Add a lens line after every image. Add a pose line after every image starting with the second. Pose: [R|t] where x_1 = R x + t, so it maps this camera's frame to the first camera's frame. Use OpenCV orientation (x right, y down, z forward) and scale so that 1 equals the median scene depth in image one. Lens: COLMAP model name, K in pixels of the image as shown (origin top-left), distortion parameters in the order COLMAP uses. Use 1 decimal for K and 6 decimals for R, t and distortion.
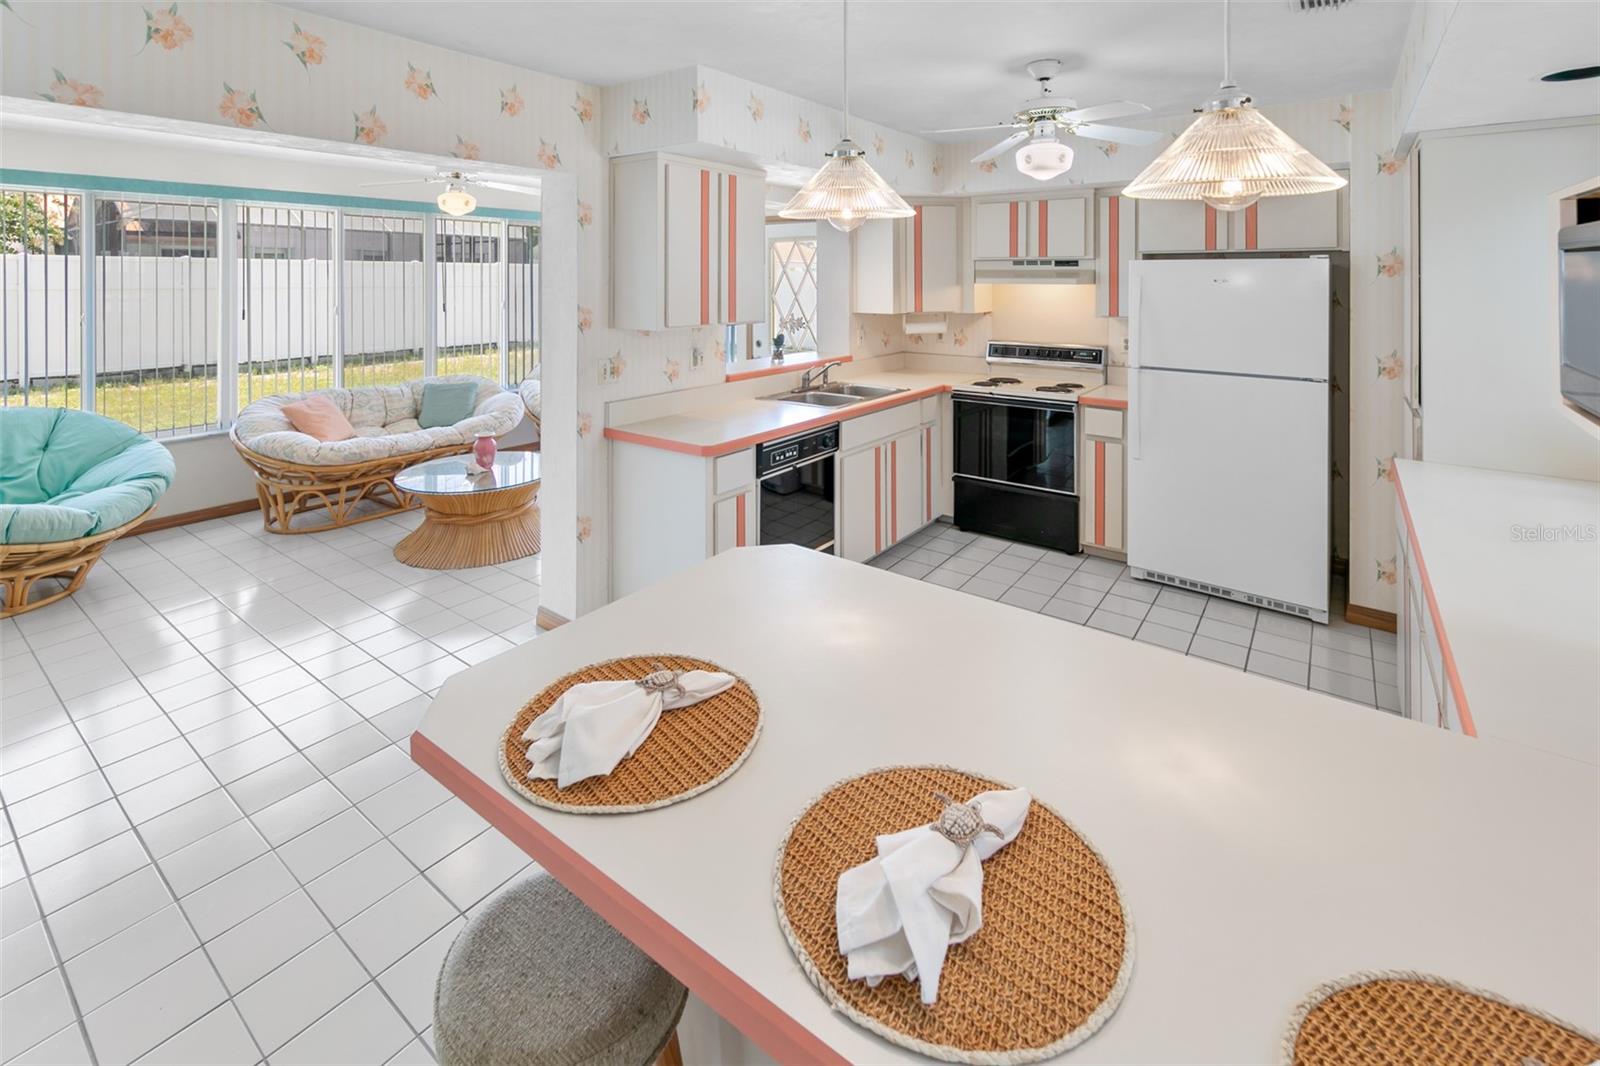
lens RADIAL K [[723.2, 0, 829.5], [0, 723.2, 292.6], [0, 0, 1]] dist [0.015943, -0.009729]
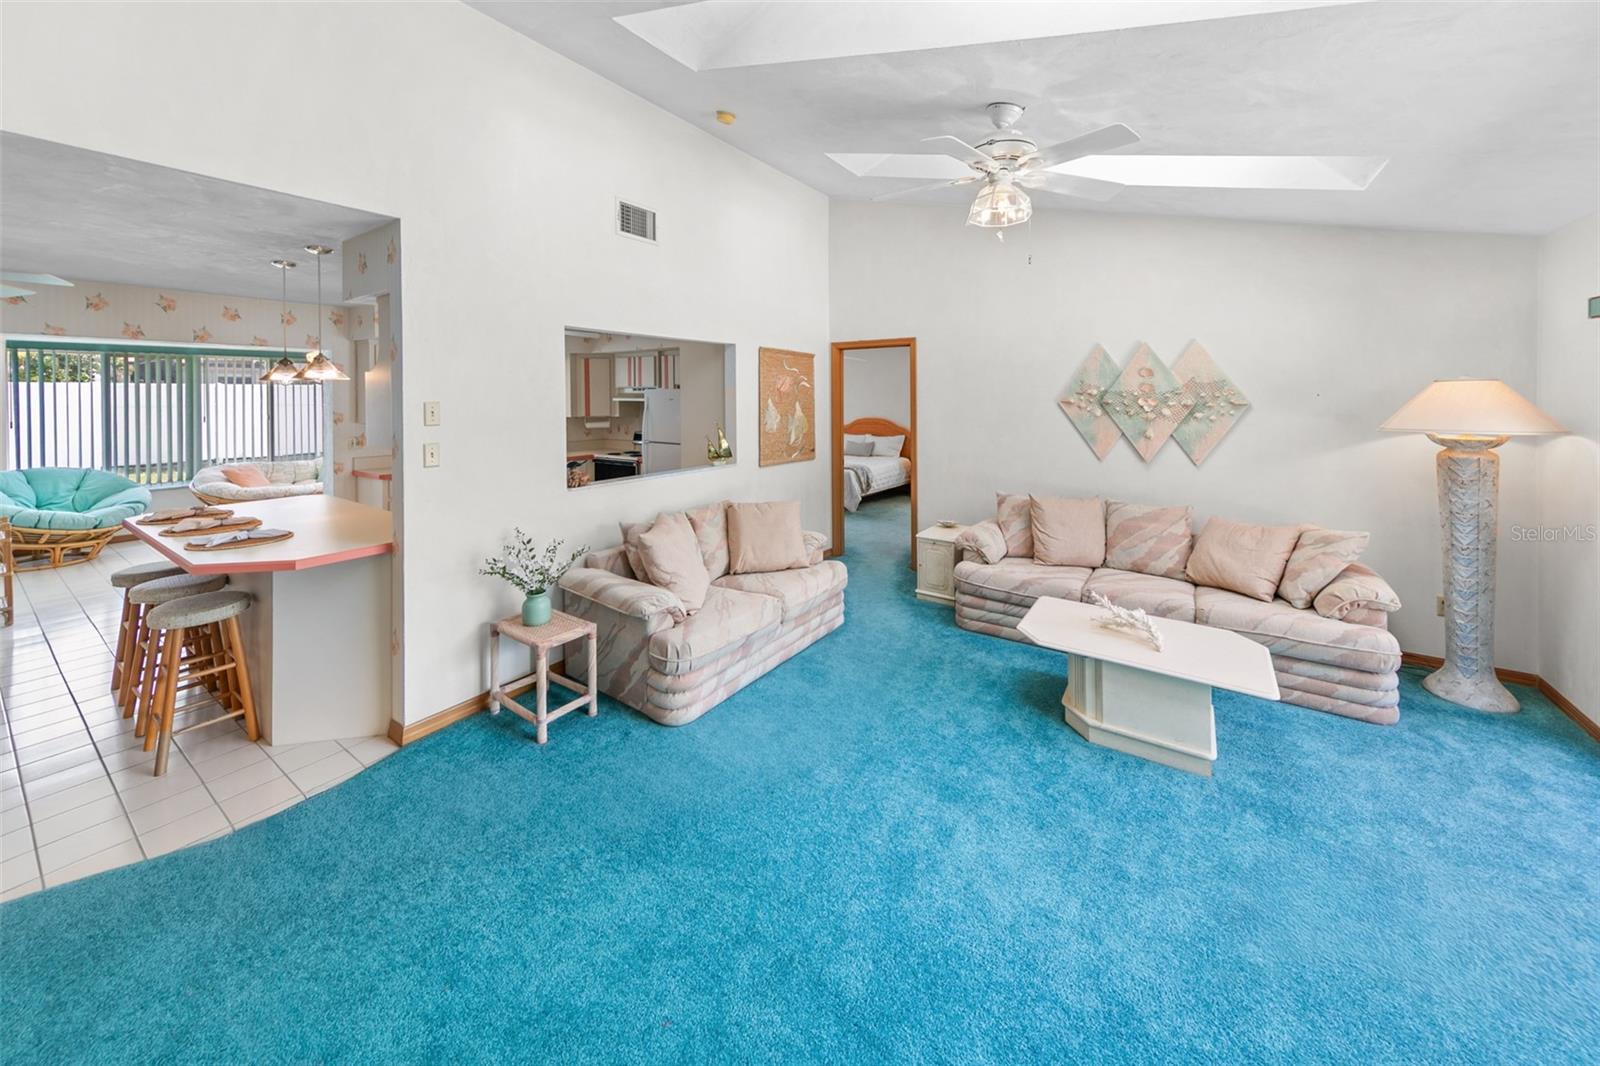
lens RADIAL K [[574.0, 0, 798.3], [0, 574.0, 394.2], [0, 0, 1]] dist [0.003004, 0.000308]
pose [[0.999252, -0.002712, 0.038584, 0.844789], [0.003430, 0.999822, -0.018563, 0.001643], [-0.038527, 0.018681, 0.999083, -0.661627]]
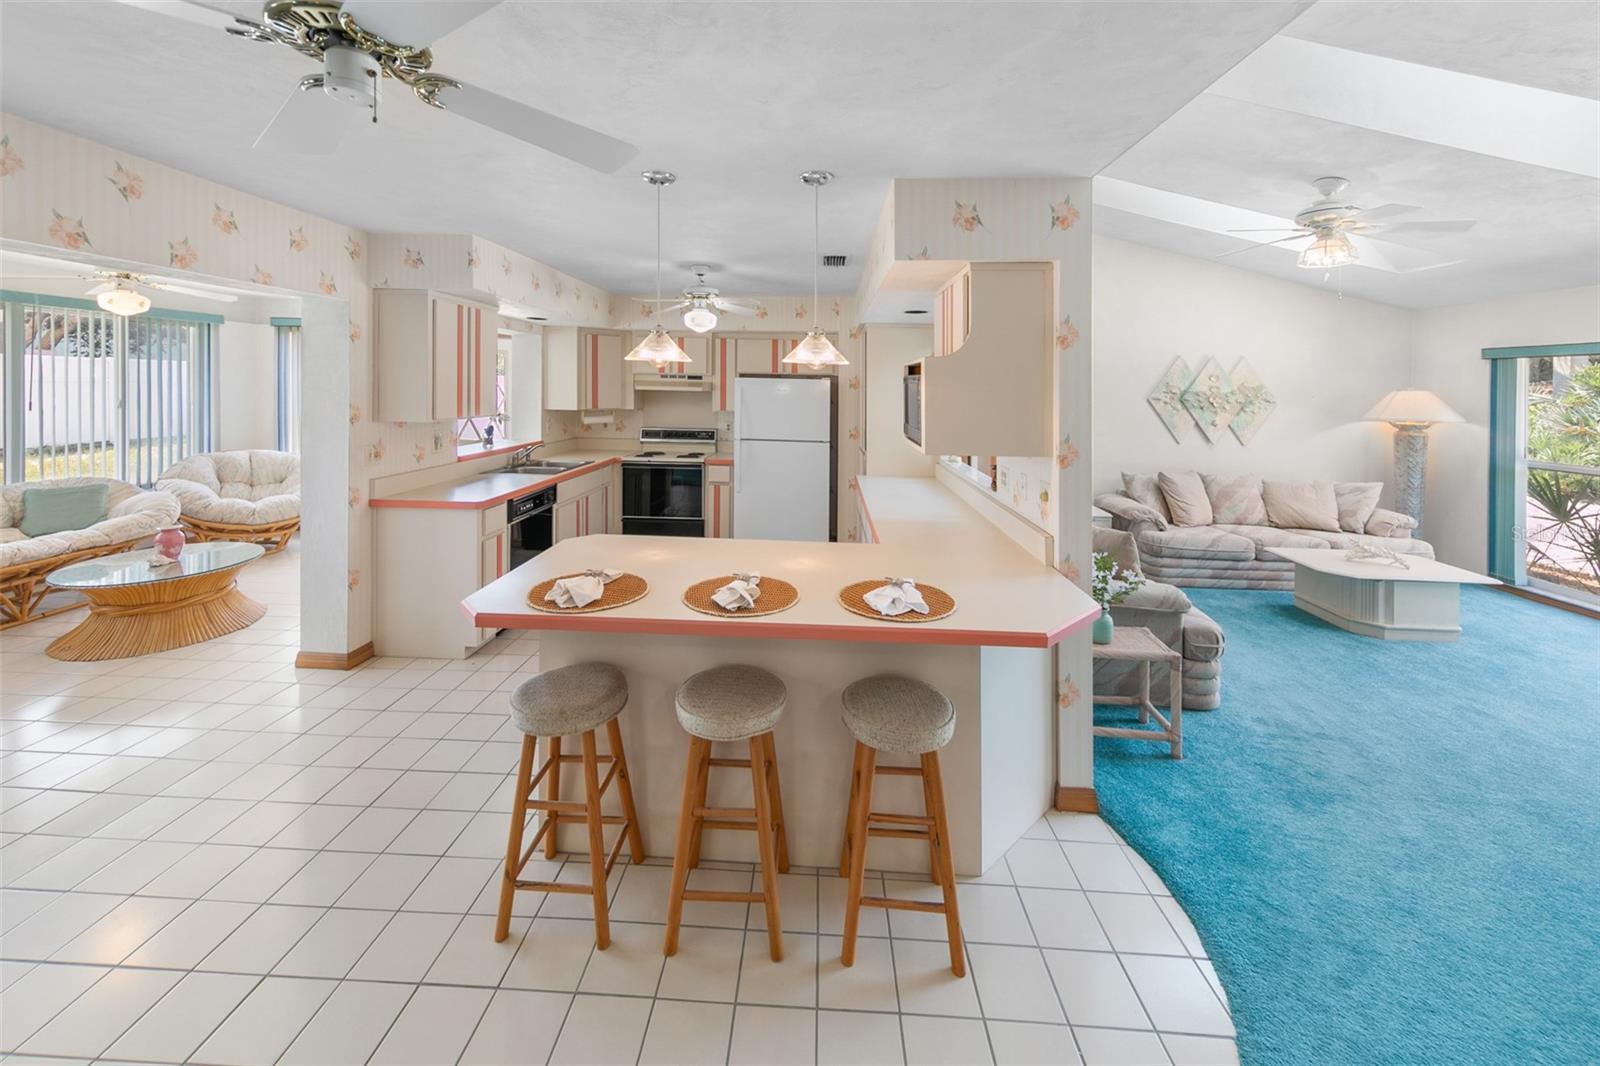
lens RADIAL K [[587.4, 0, 804.0], [0, 587.4, 375.2], [0, 0, 1]] dist [0.001505, 0.000086]
pose [[0.837334, 0.026112, 0.546067, -0.221261], [-0.008418, 0.999356, -0.034880, -0.002652], [-0.546627, 0.024610, 0.837015, -0.270294]]
